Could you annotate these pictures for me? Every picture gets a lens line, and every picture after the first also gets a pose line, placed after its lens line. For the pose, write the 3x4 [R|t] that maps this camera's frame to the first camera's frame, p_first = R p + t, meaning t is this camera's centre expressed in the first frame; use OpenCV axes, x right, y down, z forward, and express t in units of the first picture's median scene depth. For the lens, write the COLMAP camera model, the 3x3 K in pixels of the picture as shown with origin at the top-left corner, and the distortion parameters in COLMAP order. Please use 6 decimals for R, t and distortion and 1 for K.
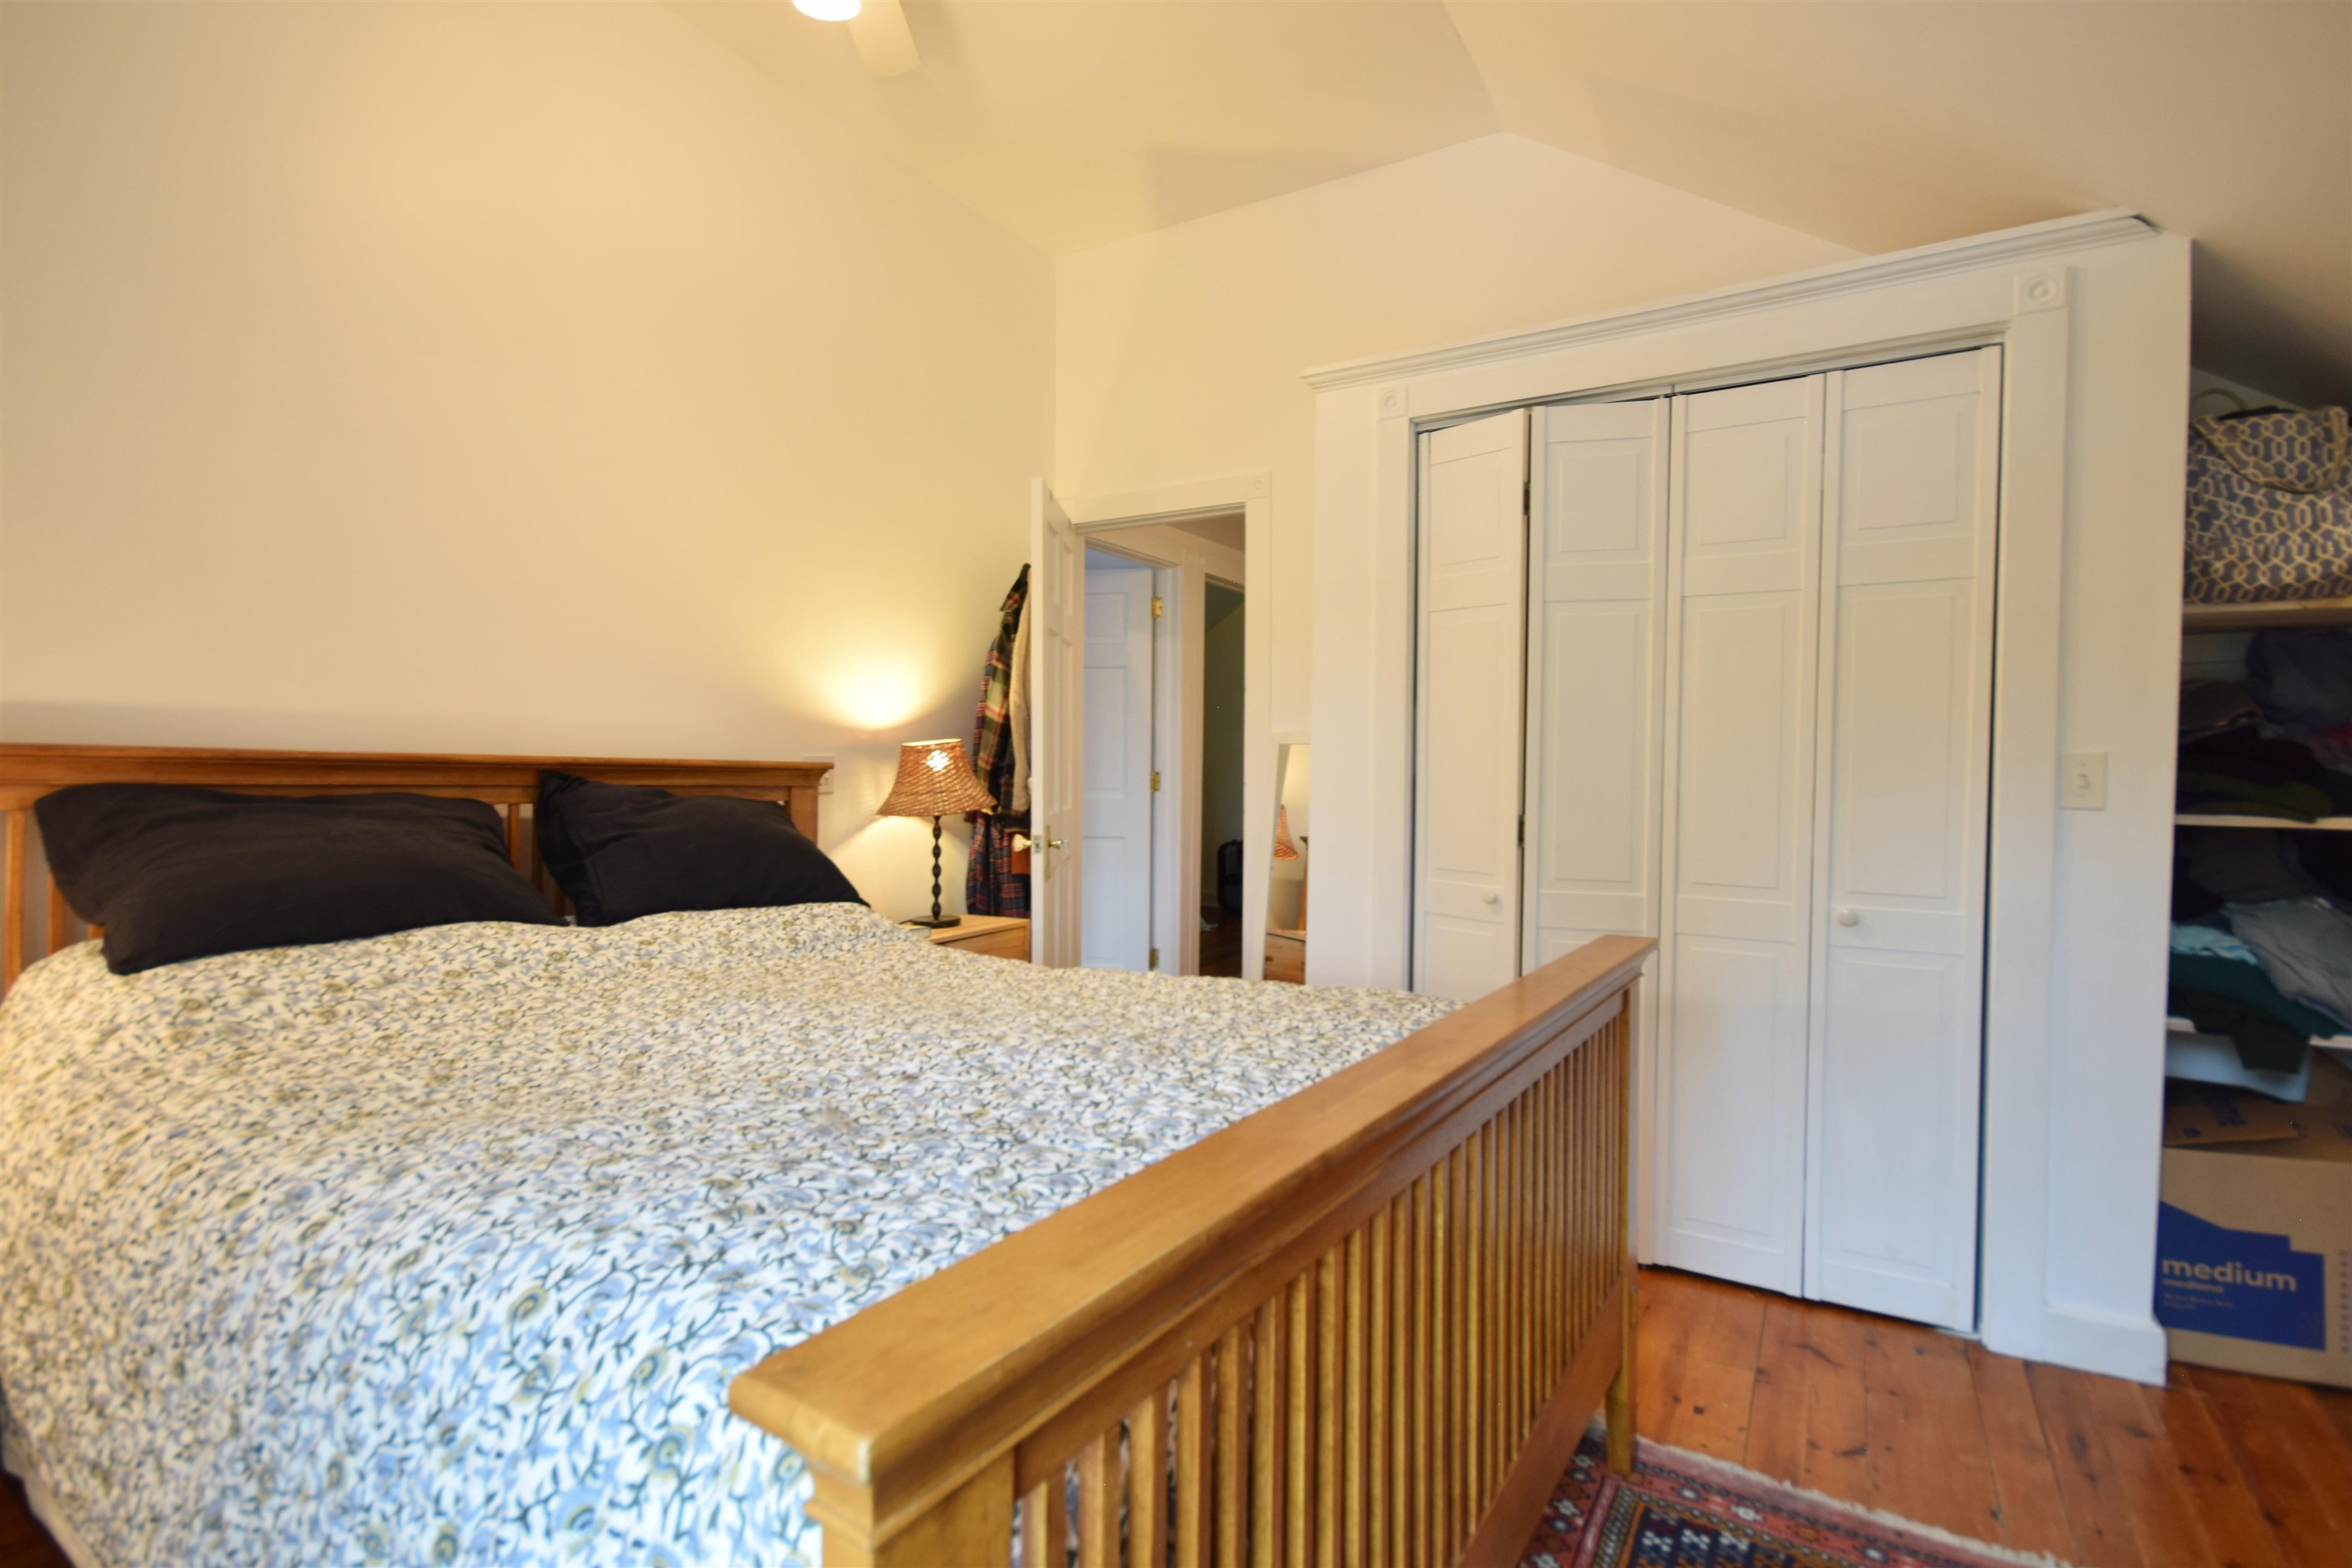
lens RADIAL K [[1108.5, 0, 1176.0], [0, 1108.5, 784.0], [0, 0, 1]] dist [0.000068, 0.000176]
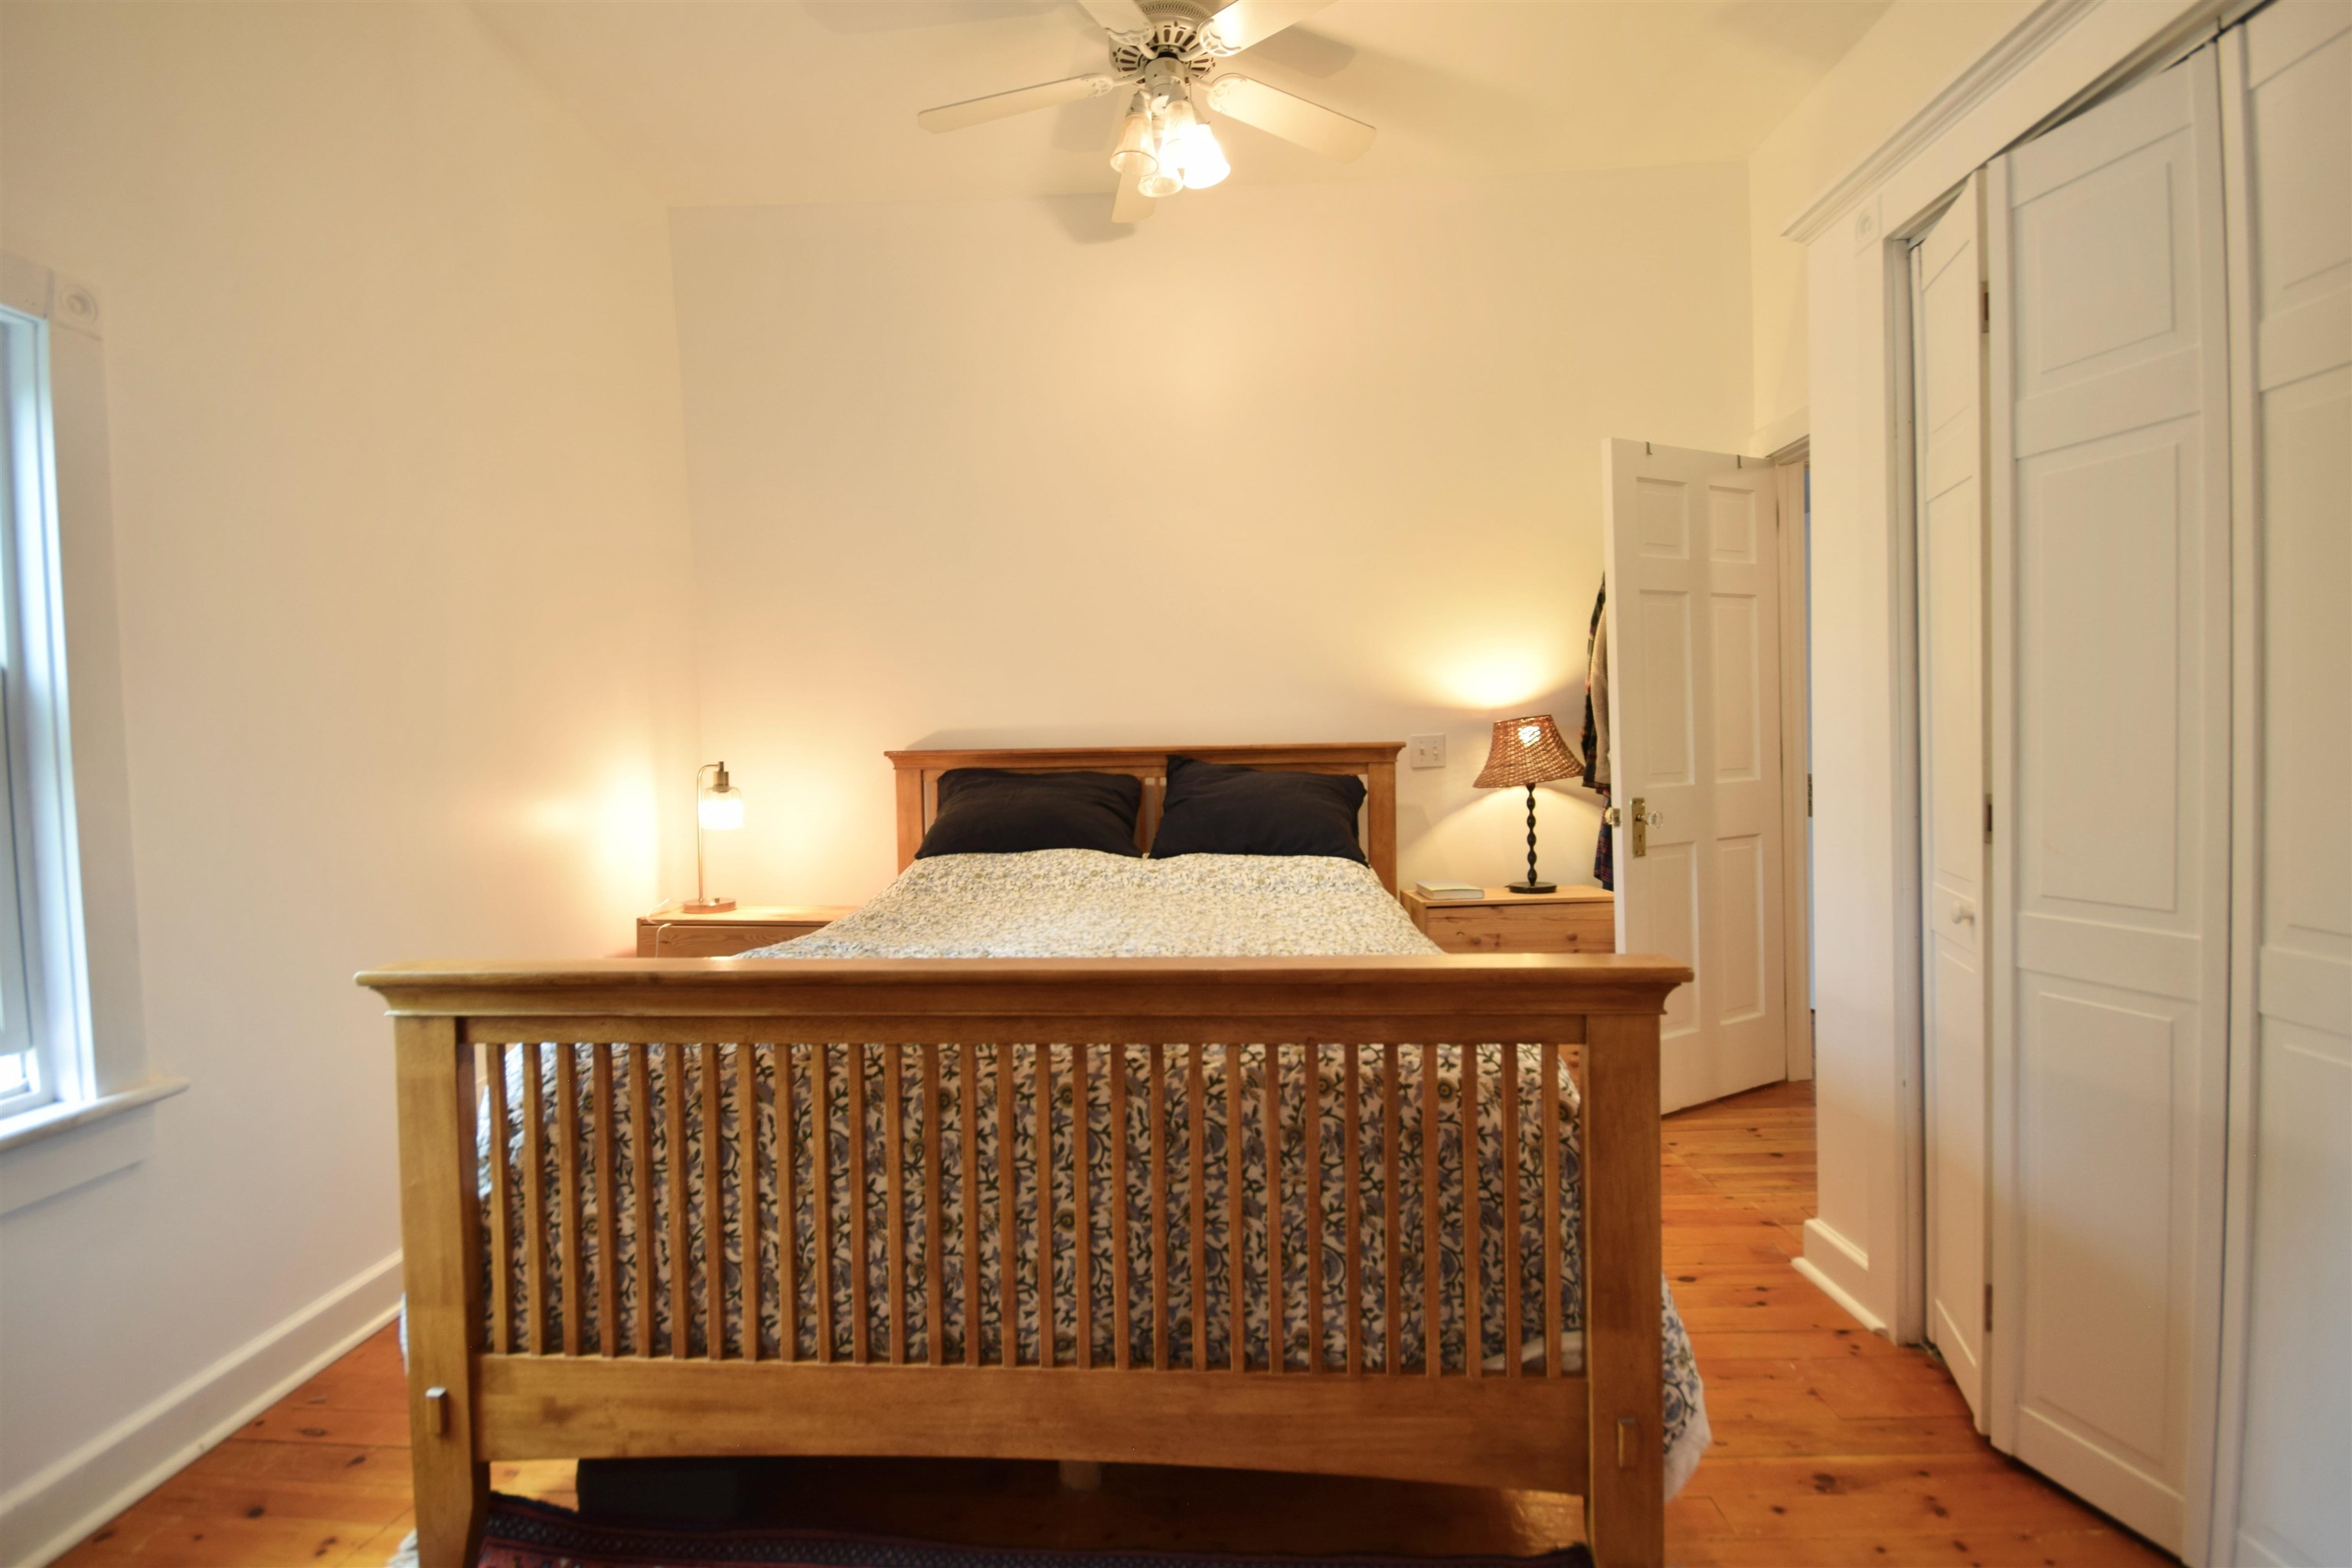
lens RADIAL K [[1043.1, 0, 1176.0], [0, 1043.1, 784.0], [0, 0, 1]] dist [0.022025, -0.016048]
pose [[0.492713, 0.005542, -0.870174, 0.576510], [0.020281, 0.999635, 0.017850, 0.000978], [0.869956, -0.026442, 0.492421, 0.256556]]
